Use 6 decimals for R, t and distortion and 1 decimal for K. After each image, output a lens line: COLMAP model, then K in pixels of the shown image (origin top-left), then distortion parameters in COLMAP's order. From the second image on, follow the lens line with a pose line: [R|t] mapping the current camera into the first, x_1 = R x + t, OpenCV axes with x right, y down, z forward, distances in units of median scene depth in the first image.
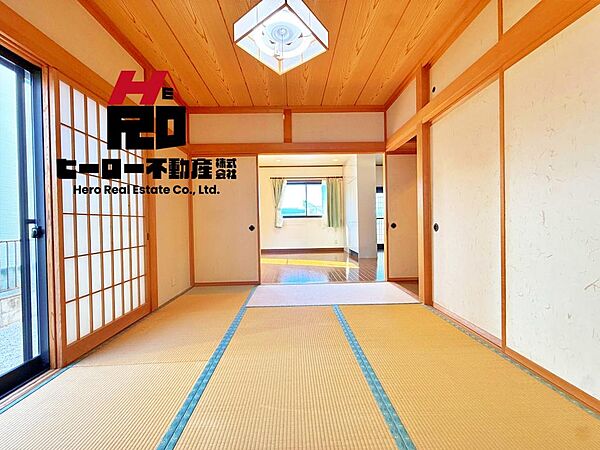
lens RADIAL K [[239.9, 0, 318.4], [0, 239.9, 223.3], [0, 0, 1]] dist [-0.001381, -0.000087]
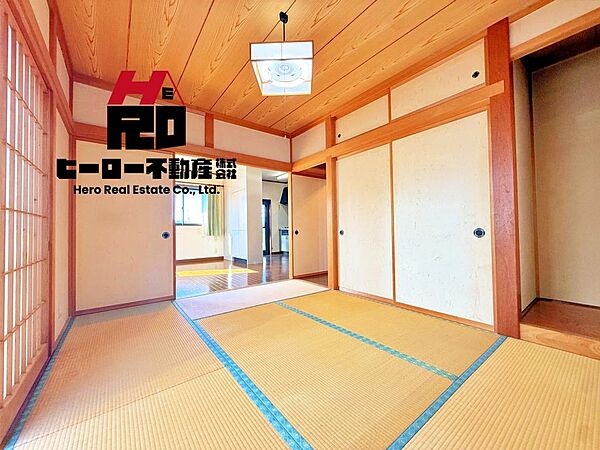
lens RADIAL K [[239.6, 0, 296.8], [0, 239.6, 225.4], [0, 0, 1]] dist [-0.001866, 0.000010]
pose [[0.807931, 0.018092, 0.588999, -0.503041], [0.003879, 0.999344, -0.036018, 0.021338], [-0.589264, 0.031384, 0.807331, 0.015385]]
